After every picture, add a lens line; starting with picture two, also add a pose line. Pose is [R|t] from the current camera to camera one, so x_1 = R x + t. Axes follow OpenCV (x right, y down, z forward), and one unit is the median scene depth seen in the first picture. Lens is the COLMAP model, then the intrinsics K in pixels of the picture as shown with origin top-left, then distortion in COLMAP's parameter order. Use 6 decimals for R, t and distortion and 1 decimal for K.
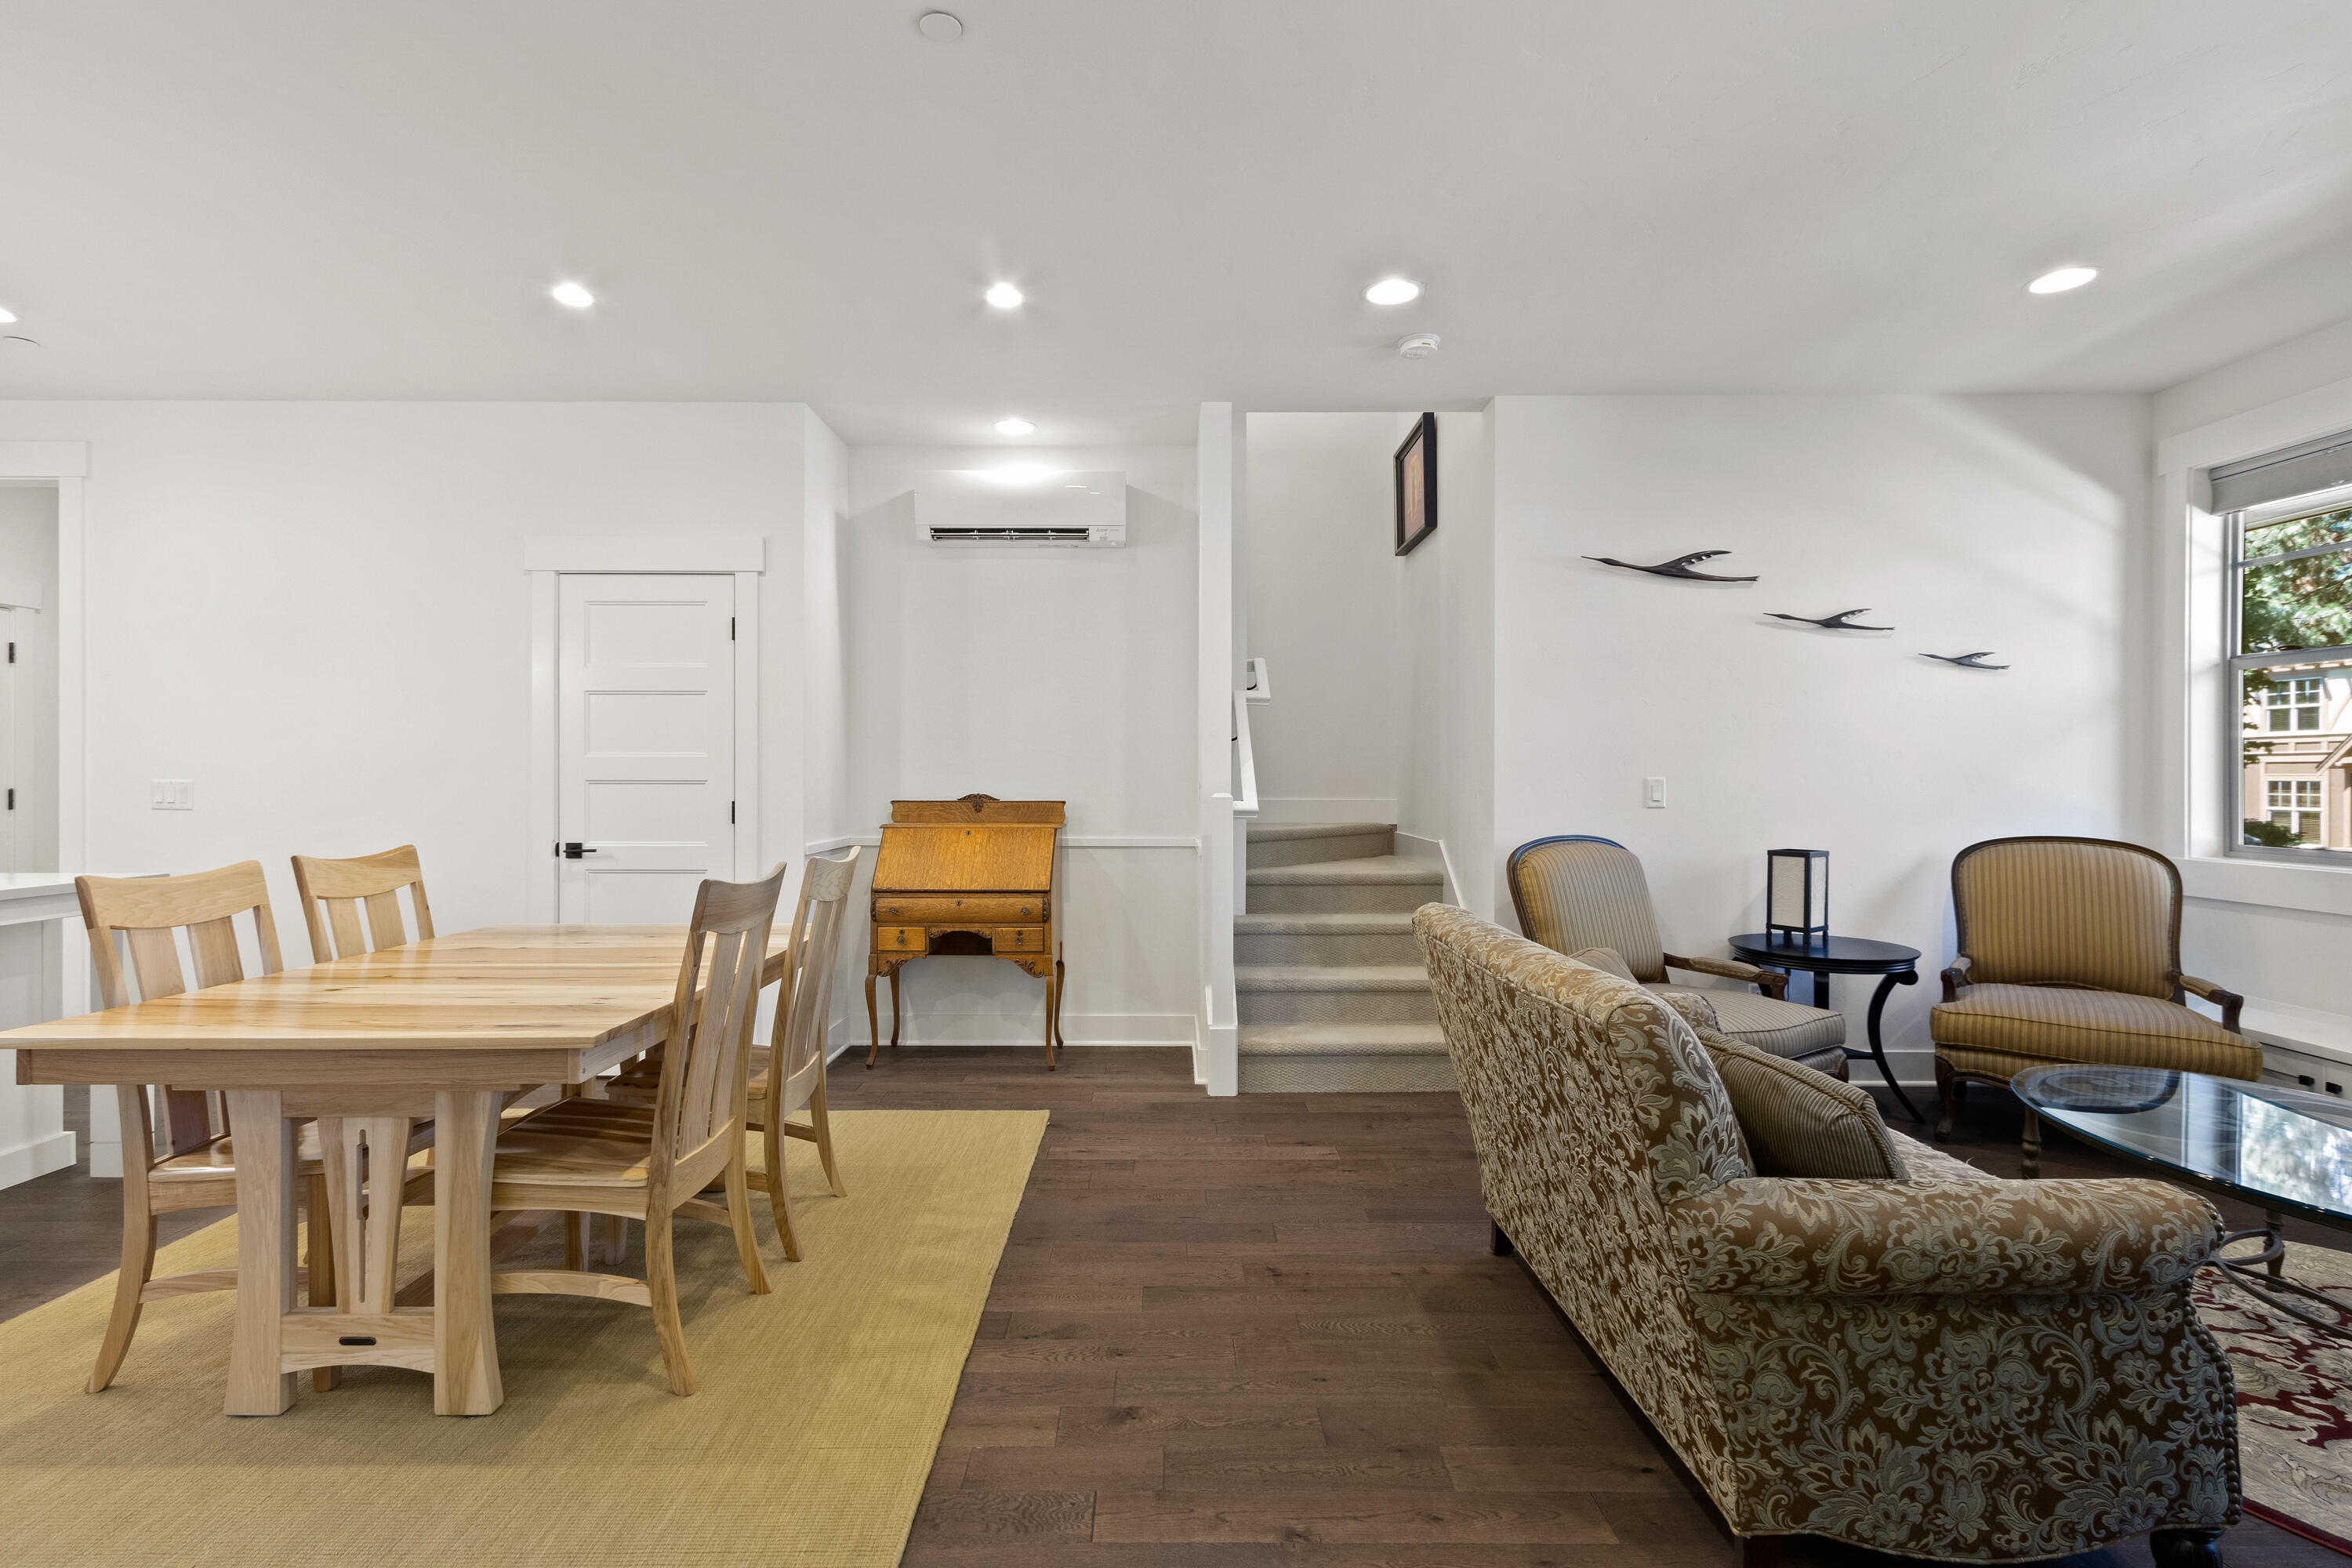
lens RADIAL K [[1080.1, 0, 1167.0], [0, 1080.1, 776.9], [0, 0, 1]] dist [0.003172, -0.000628]
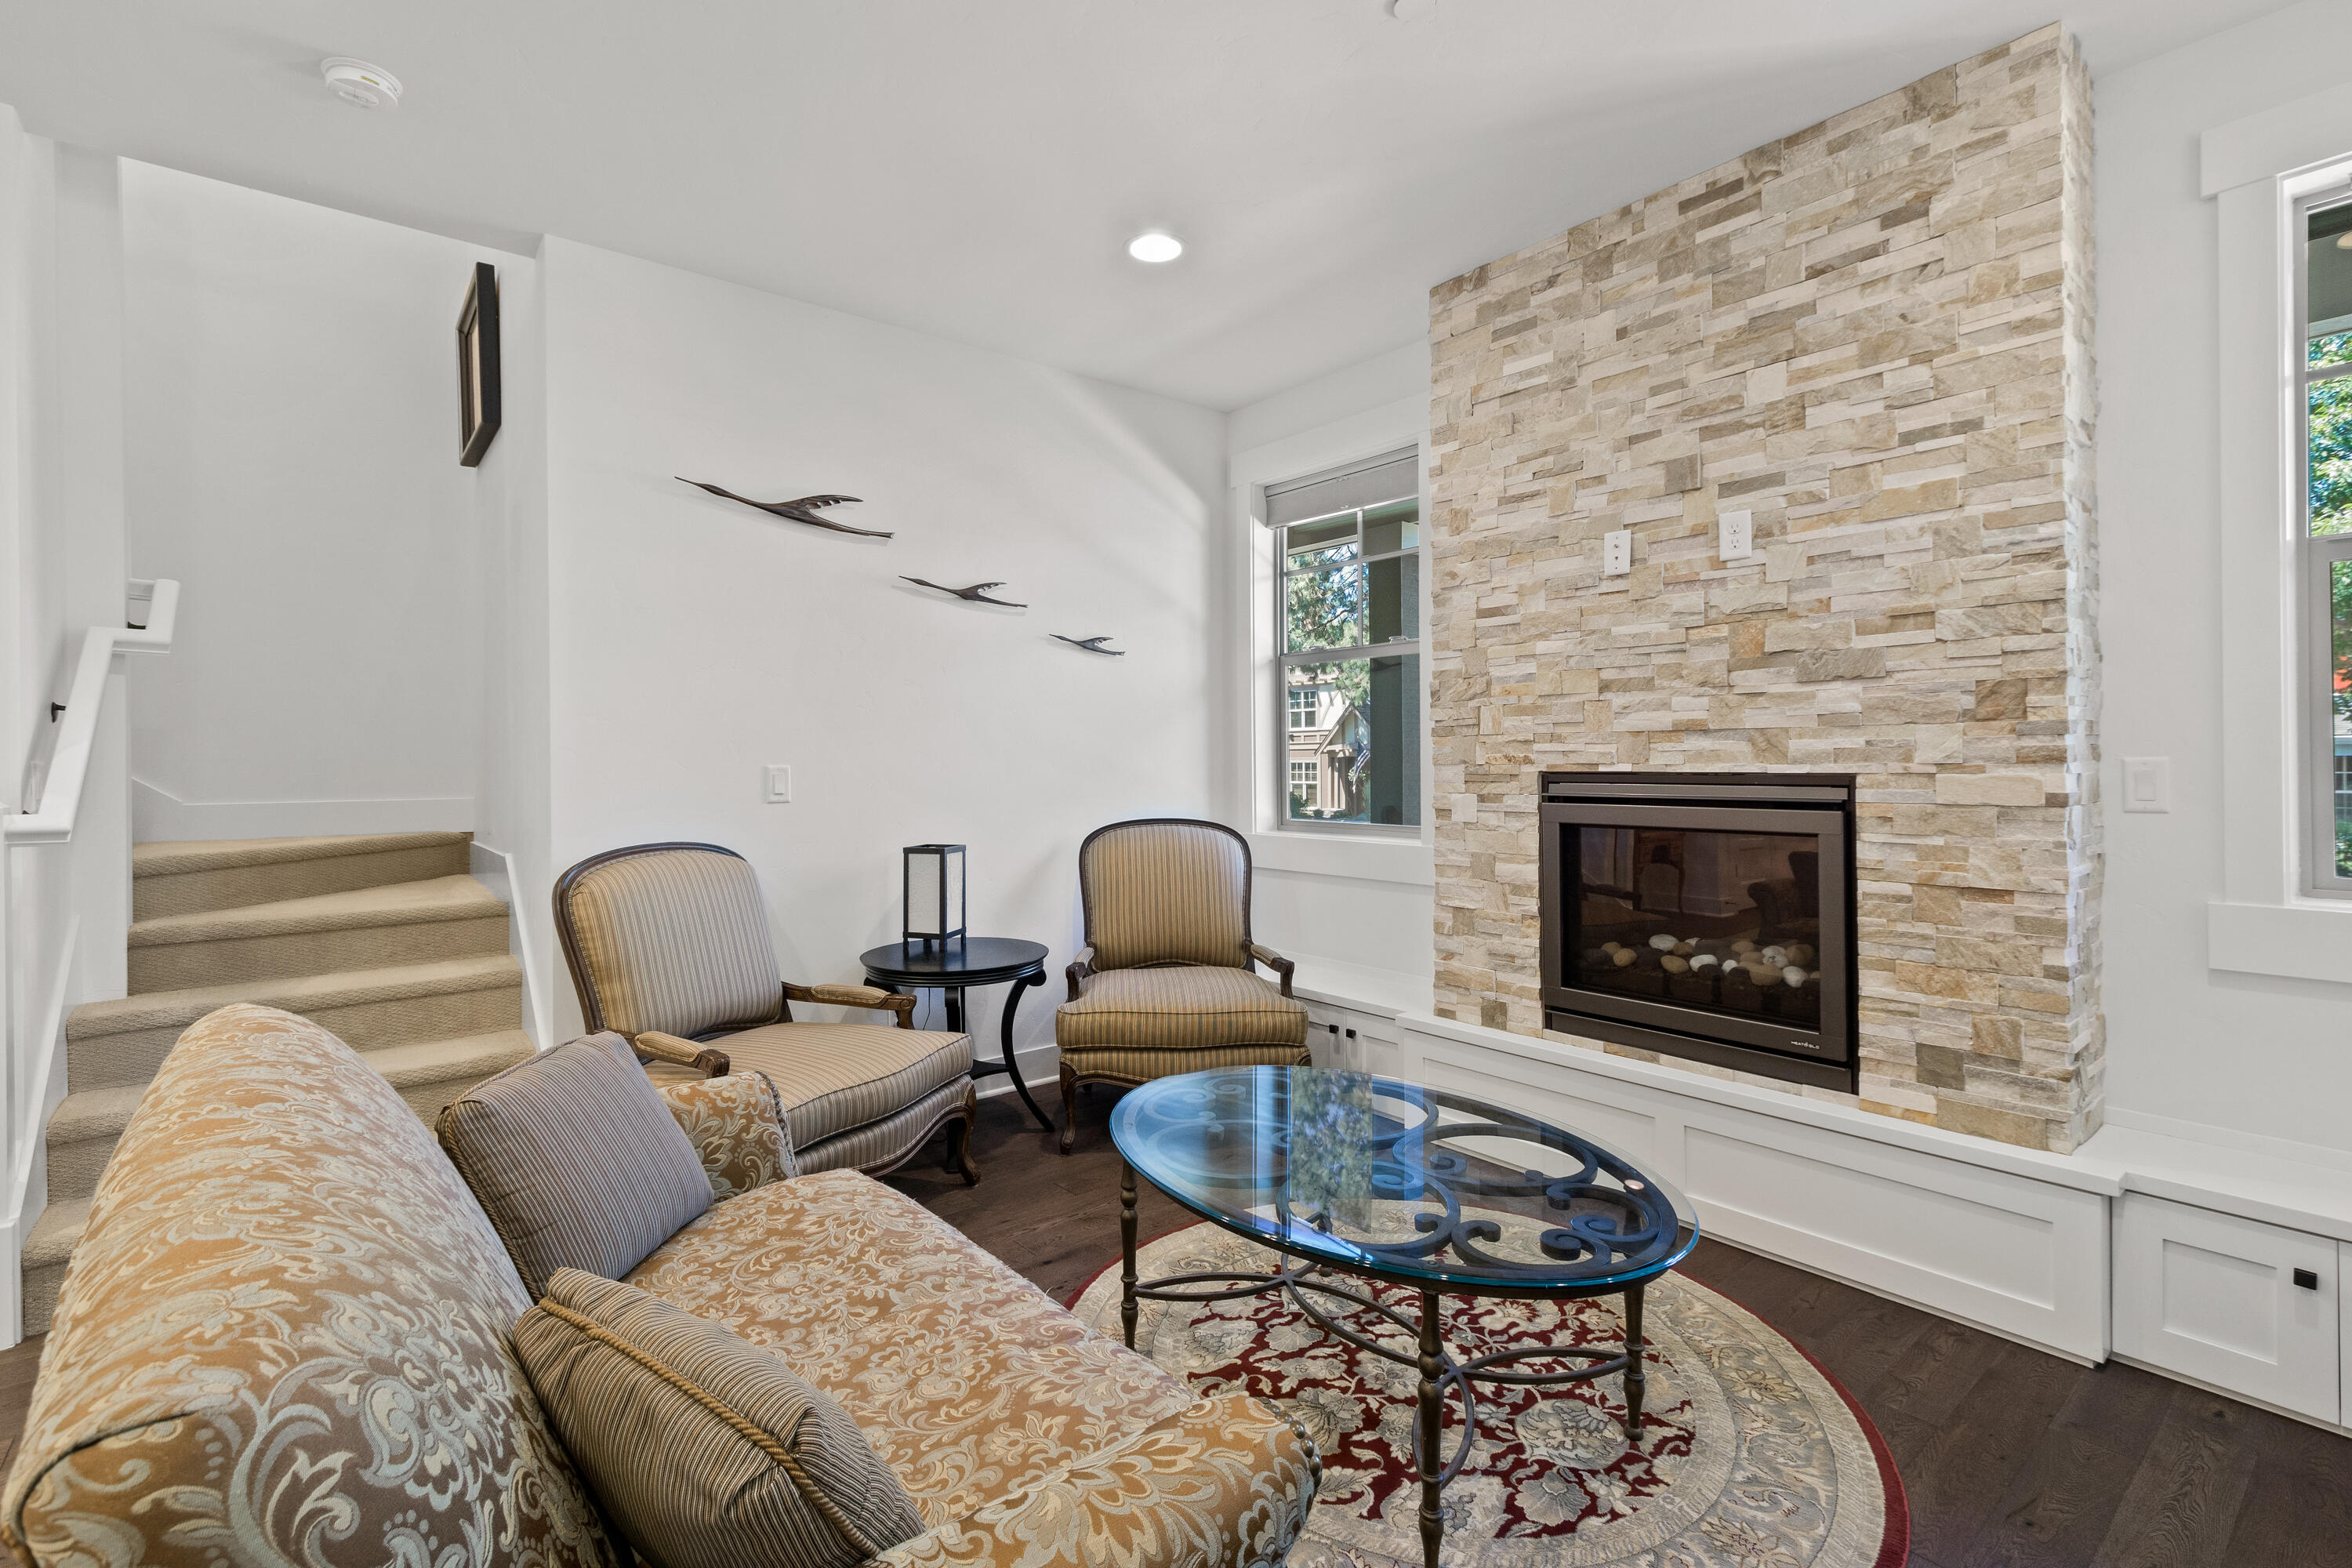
lens RADIAL K [[1080.1, 0, 1142.8], [0, 1080.1, 769.8], [0, 0, 1]] dist [0.003172, -0.000628]
pose [[0.790927, -0.012837, 0.611776, 0.183557], [0.010279, 0.999918, 0.007692, 0.000471], [-0.611825, 0.000205, 0.790993, 0.202168]]
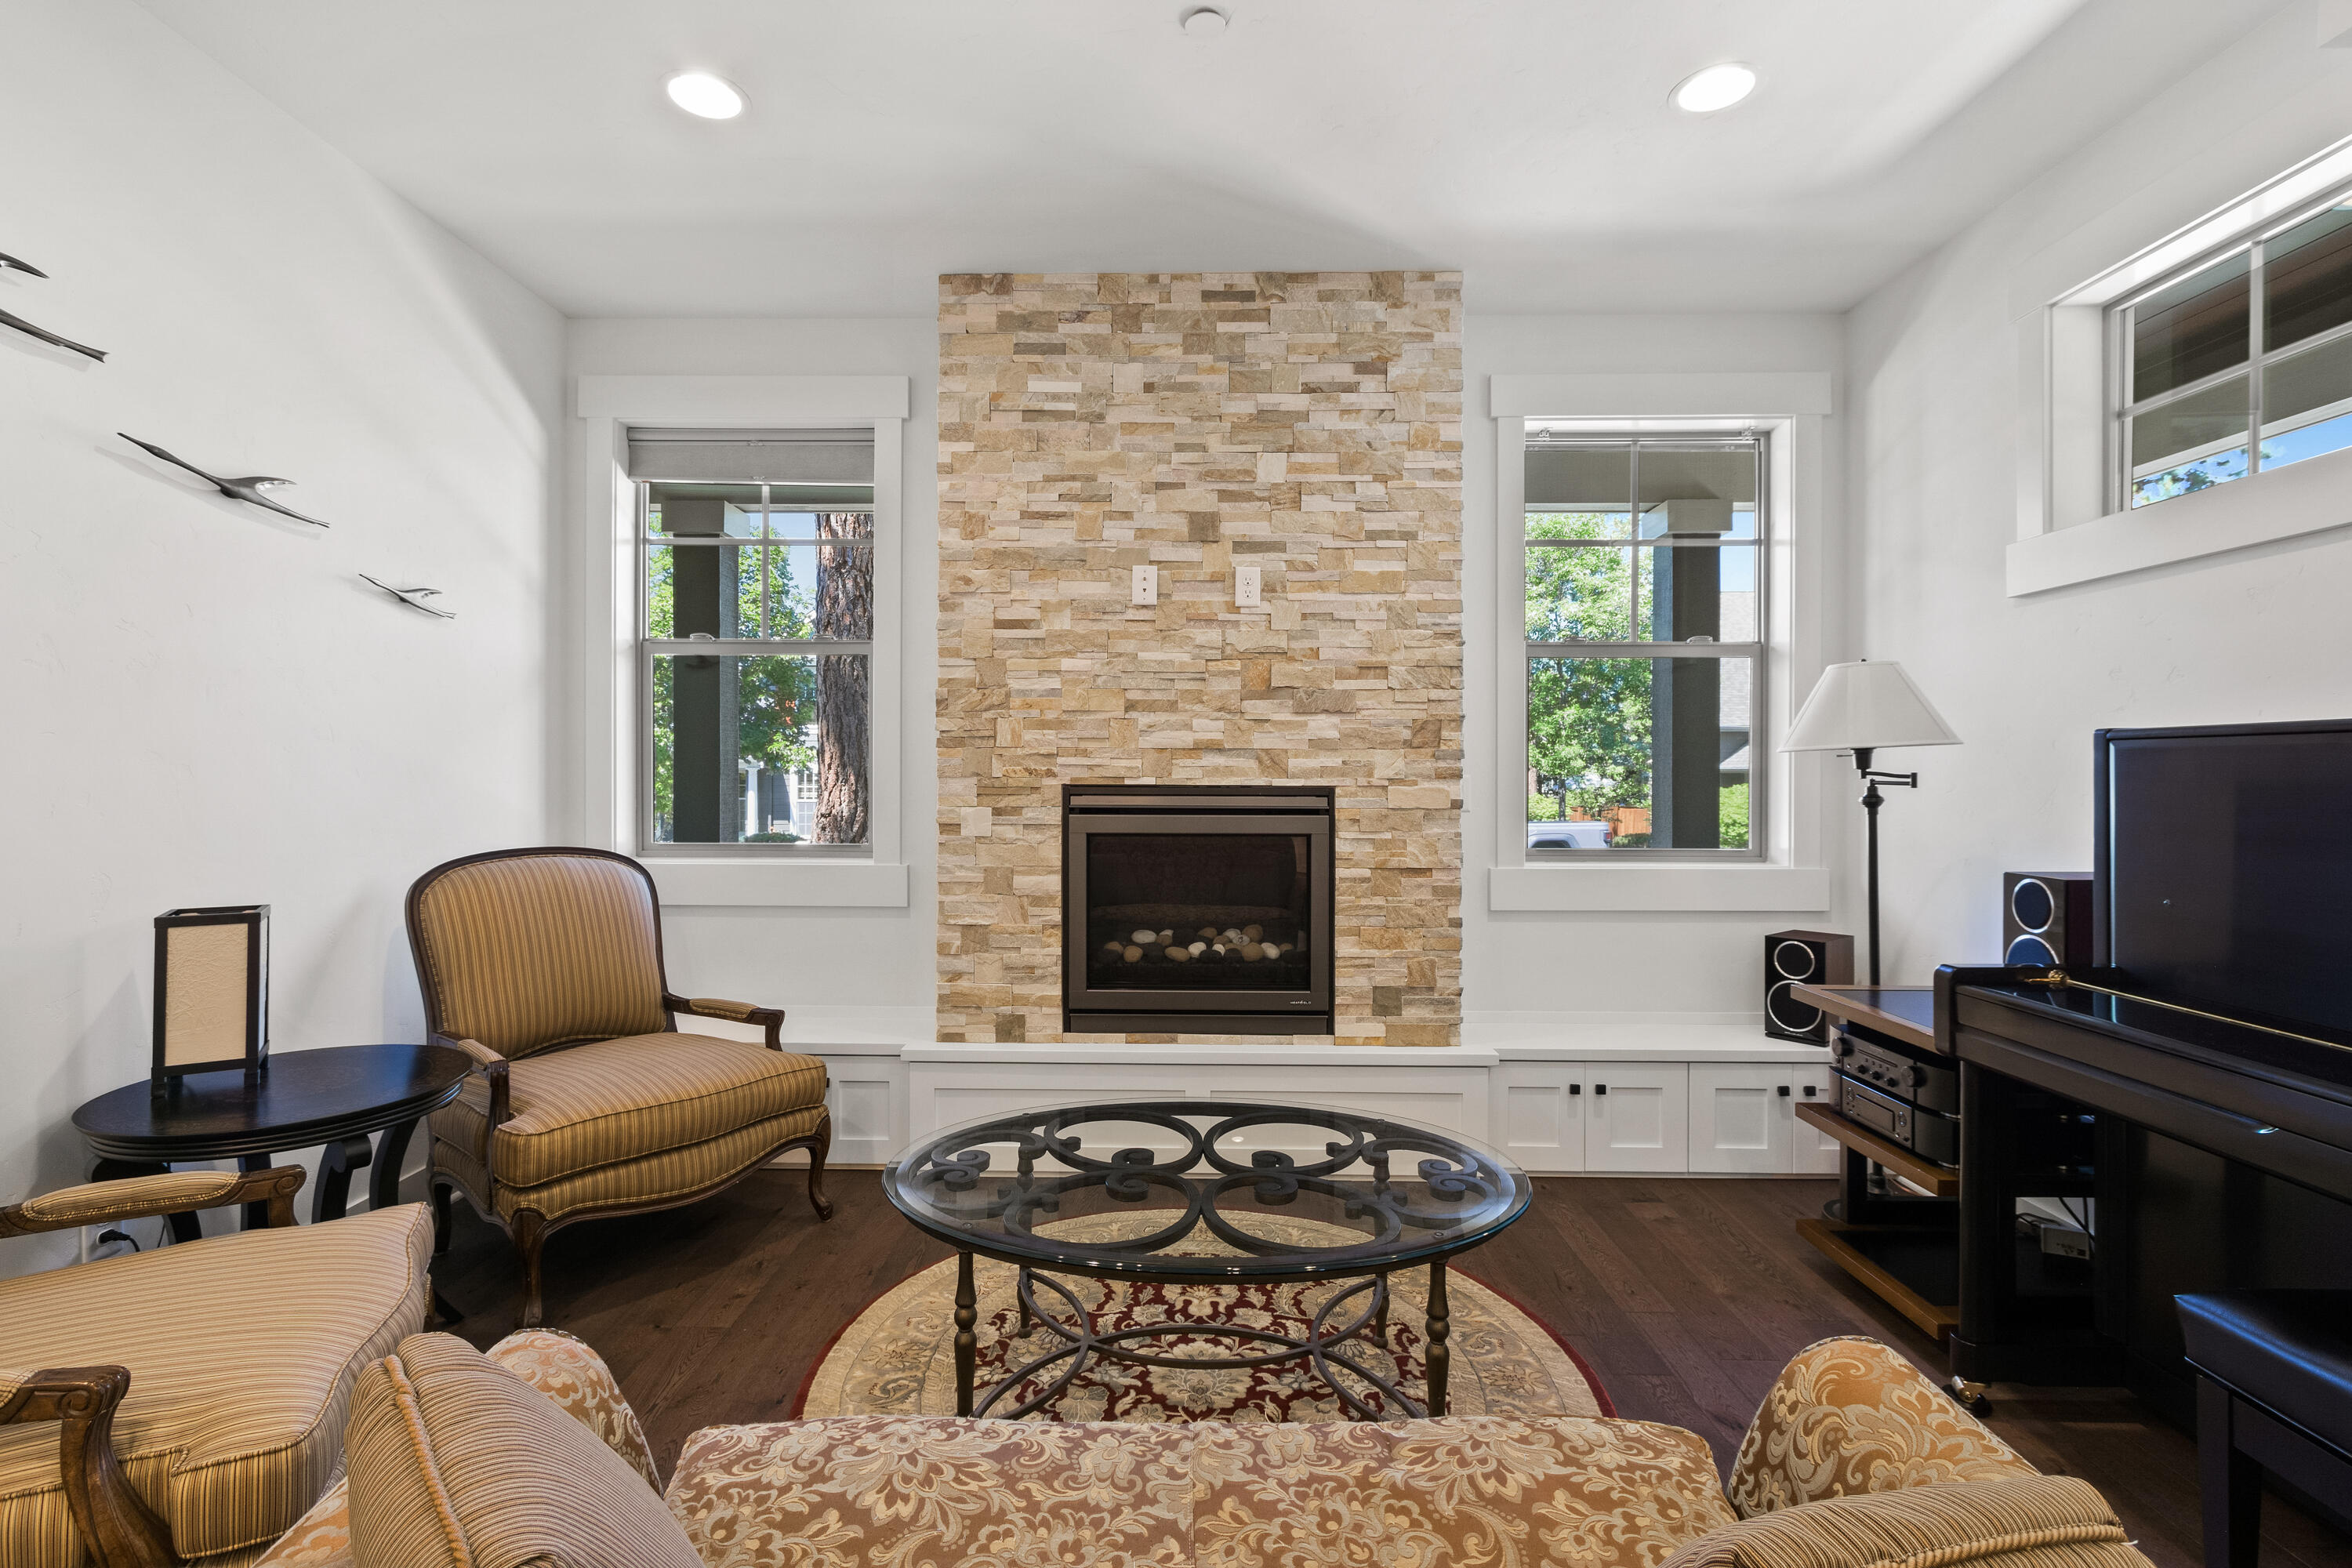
lens RADIAL K [[1080.1, 0, 1231.0], [0, 1080.1, 780.6], [0, 0, 1]] dist [0.003172, -0.000628]
pose [[0.019782, -0.009608, 0.999758, 0.078495], [-0.001282, 0.999953, 0.009635, -0.000084], [-0.999804, -0.001473, 0.019768, 0.518167]]
